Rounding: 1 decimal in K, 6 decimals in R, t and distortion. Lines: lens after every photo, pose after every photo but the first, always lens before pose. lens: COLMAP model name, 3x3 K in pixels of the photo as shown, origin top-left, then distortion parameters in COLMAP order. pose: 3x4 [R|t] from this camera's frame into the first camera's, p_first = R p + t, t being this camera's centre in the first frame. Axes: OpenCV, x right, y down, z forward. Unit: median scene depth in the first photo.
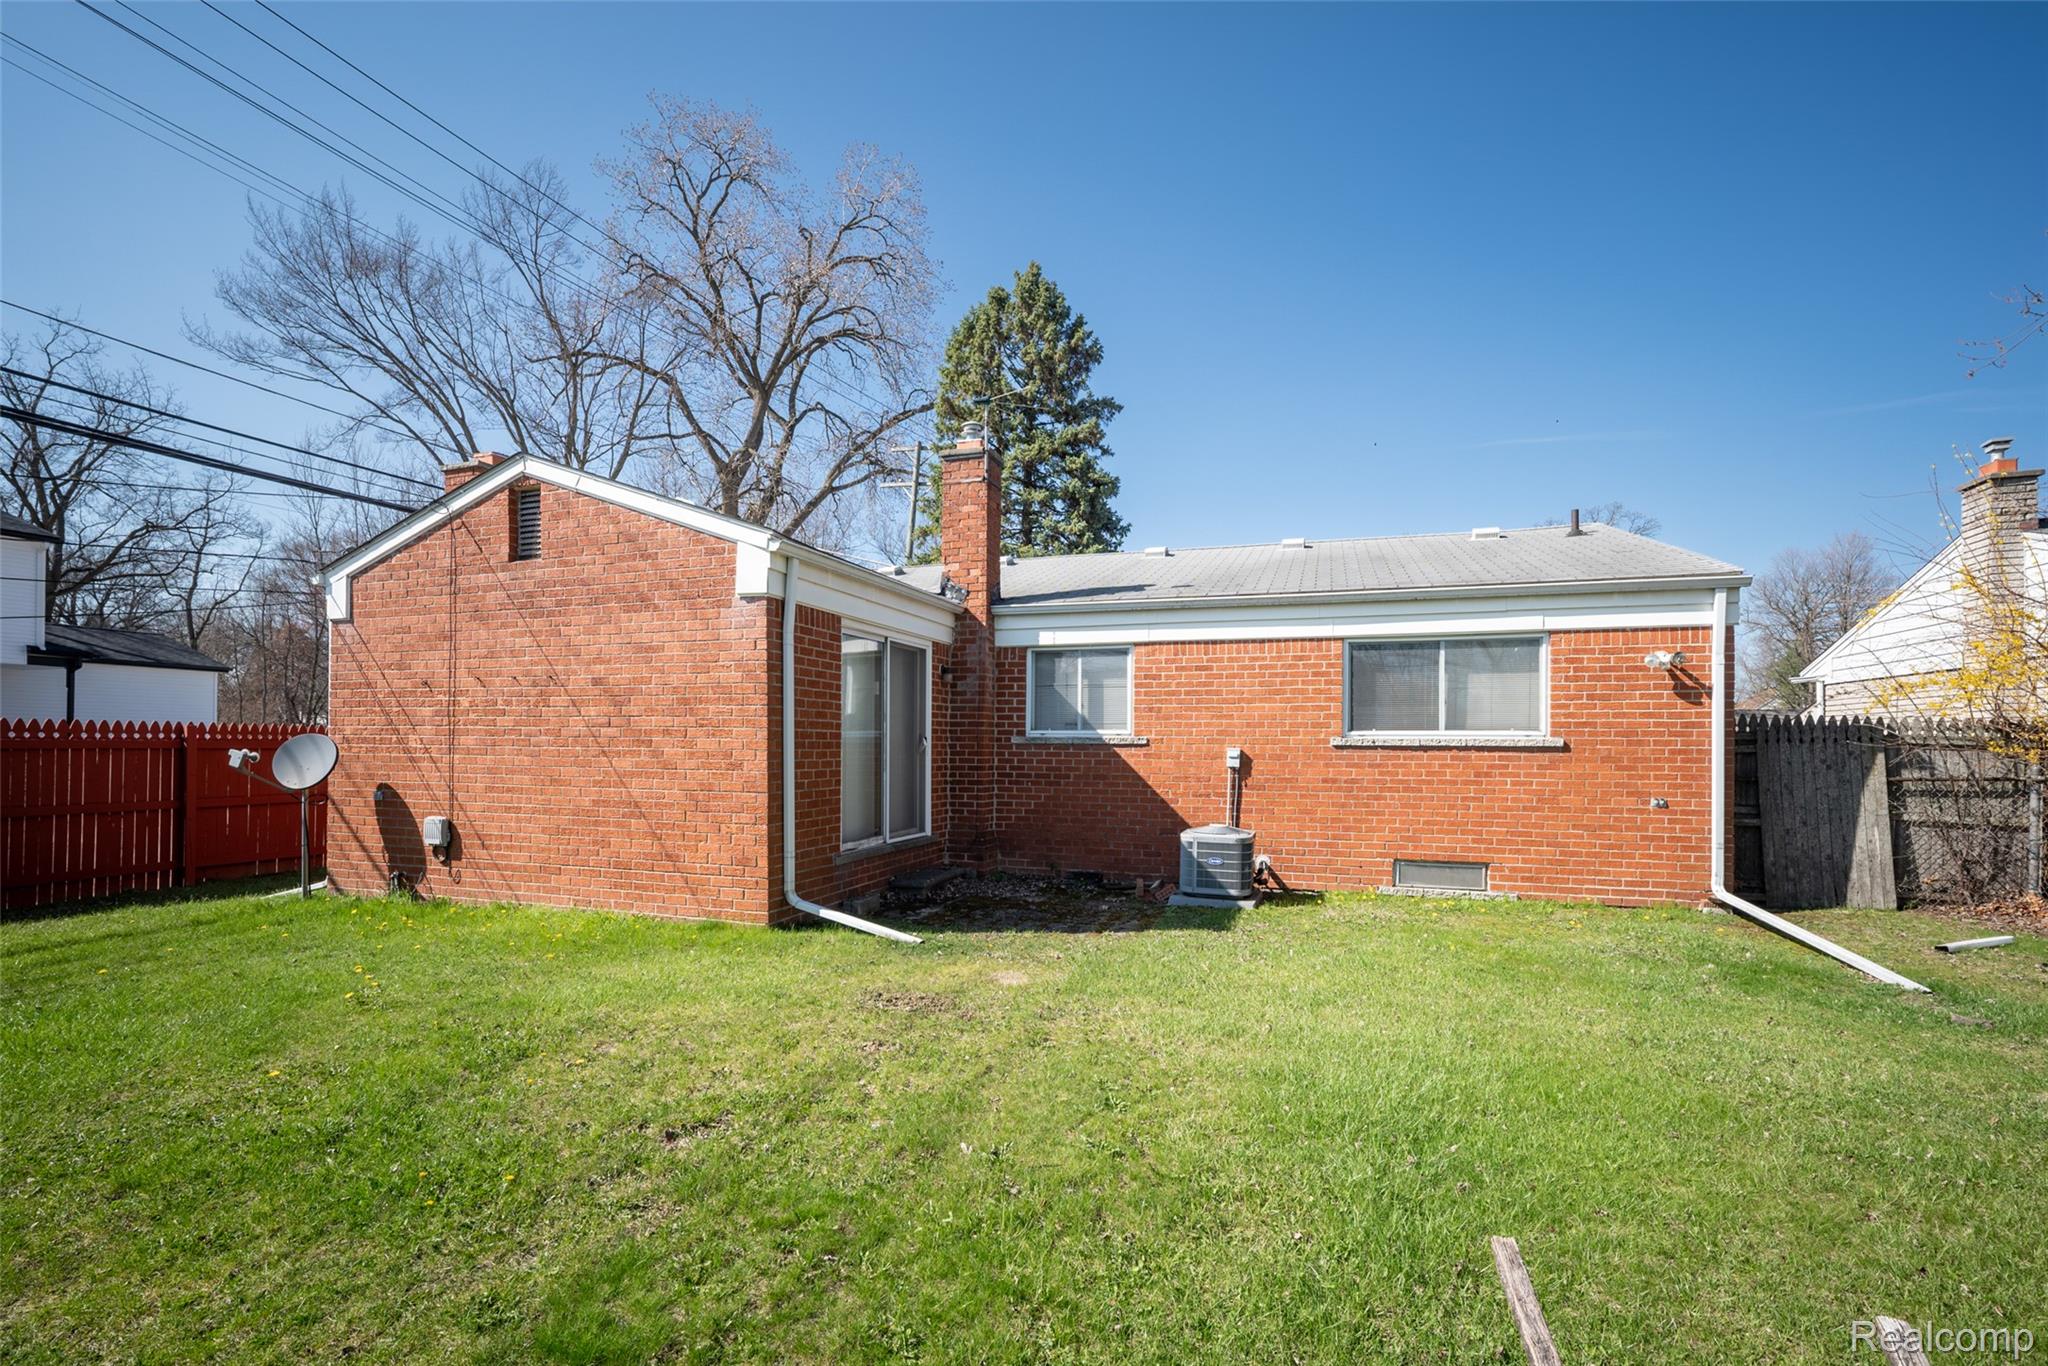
lens RADIAL K [[884.5, 0, 1027.9], [0, 884.5, 739.8], [0, 0, 1]] dist [-0.004469, -0.000257]
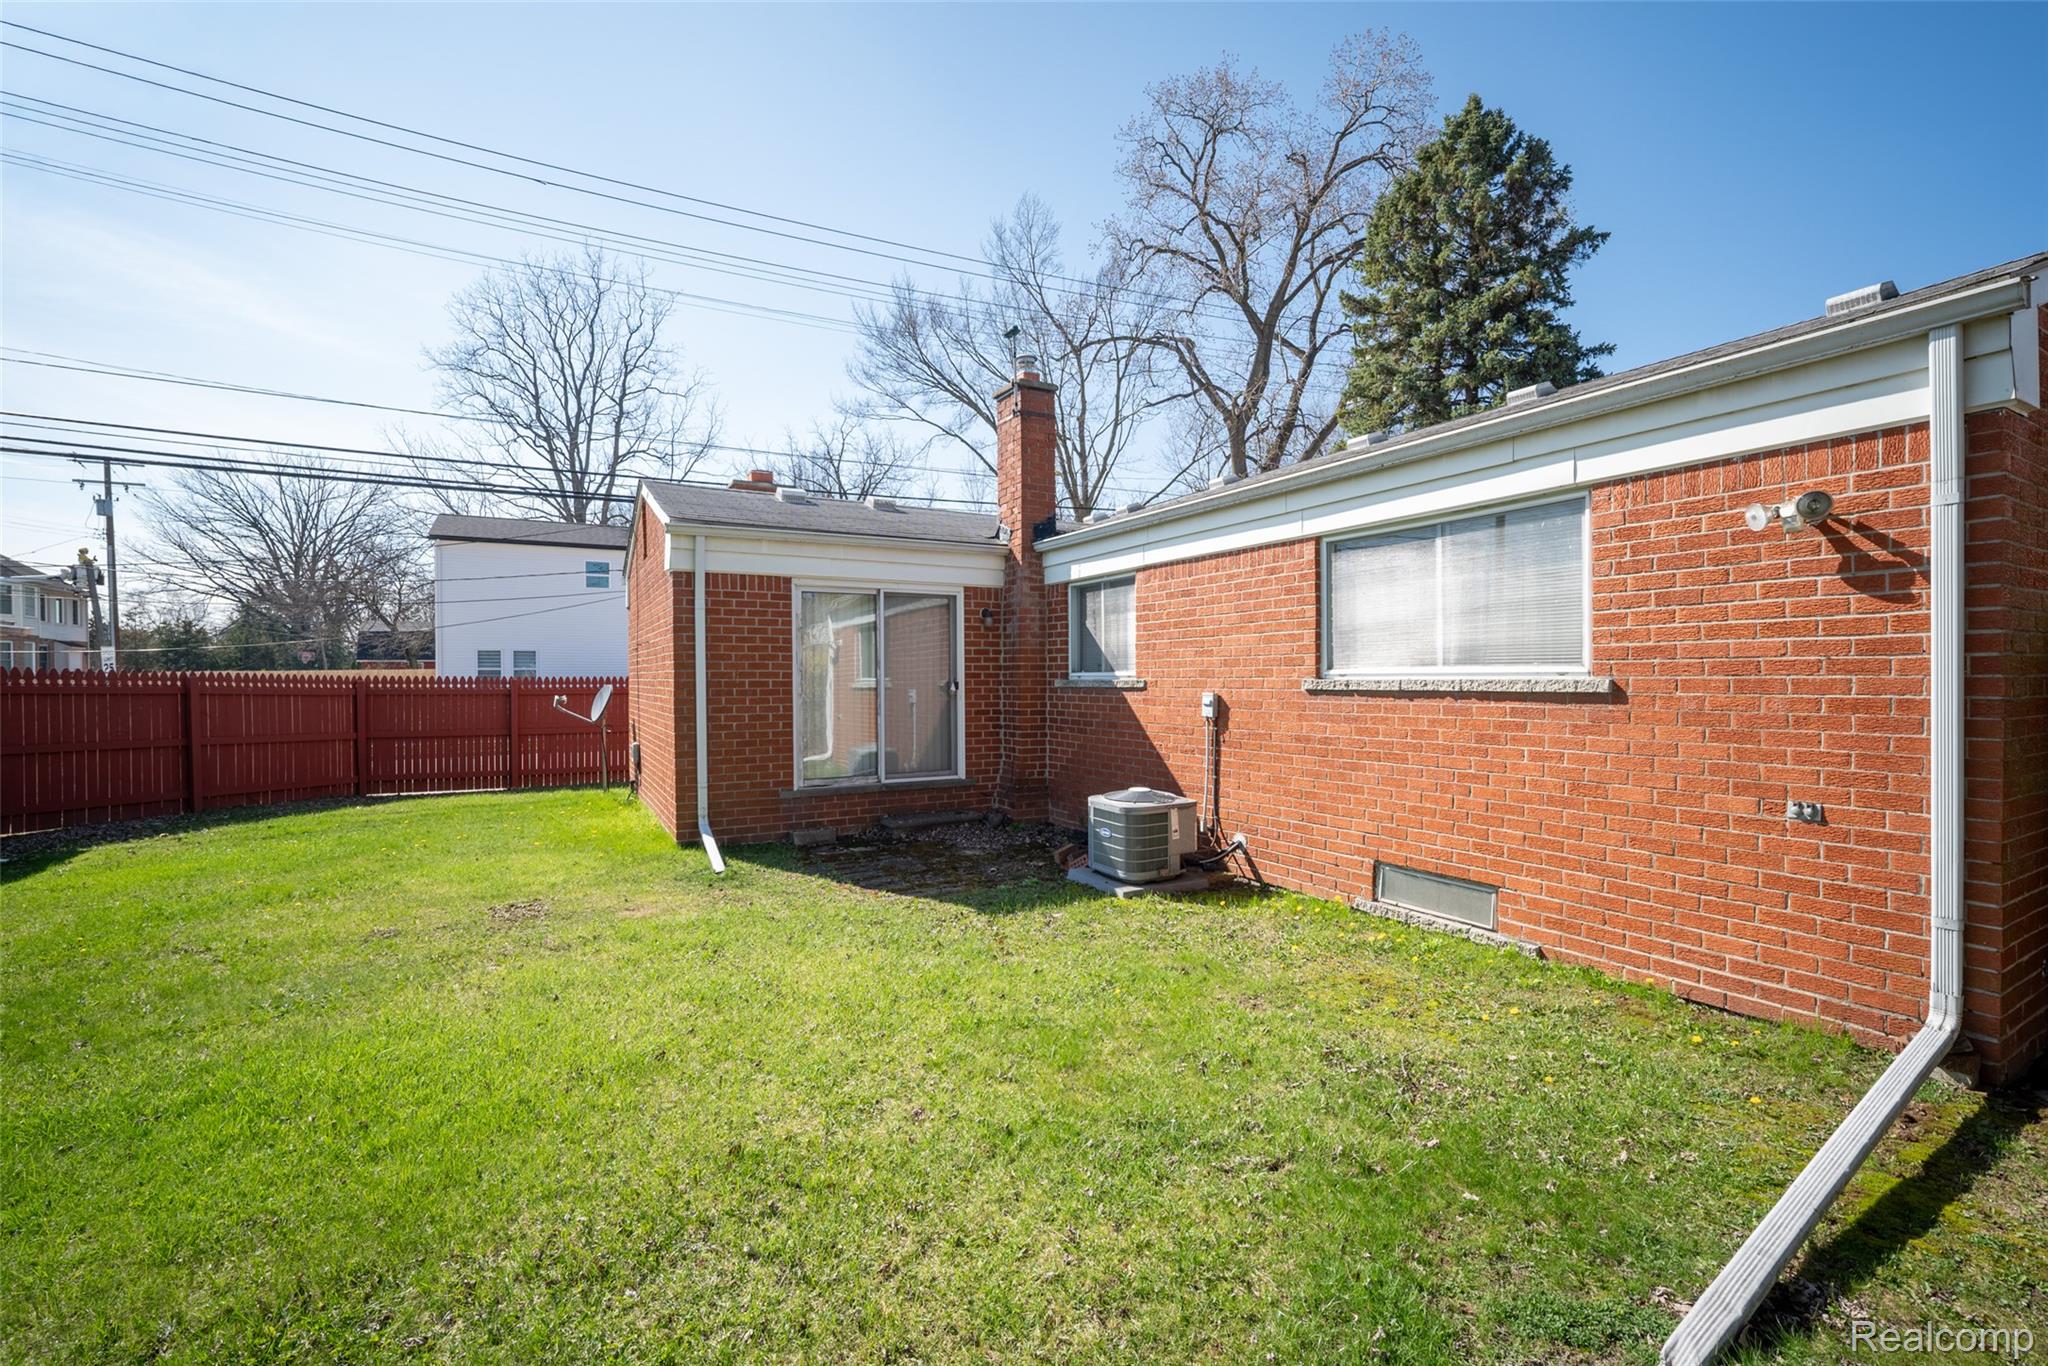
lens RADIAL K [[858.1, 0, 1024.0], [0, 858.1, 683.0], [0, 0, 1]] dist [-0.001172, 0.000221]
pose [[0.745261, -0.007283, -0.666733, 0.666129], [0.015435, 0.999861, 0.006331, -0.007379], [0.666594, -0.015009, 0.745270, 0.349936]]
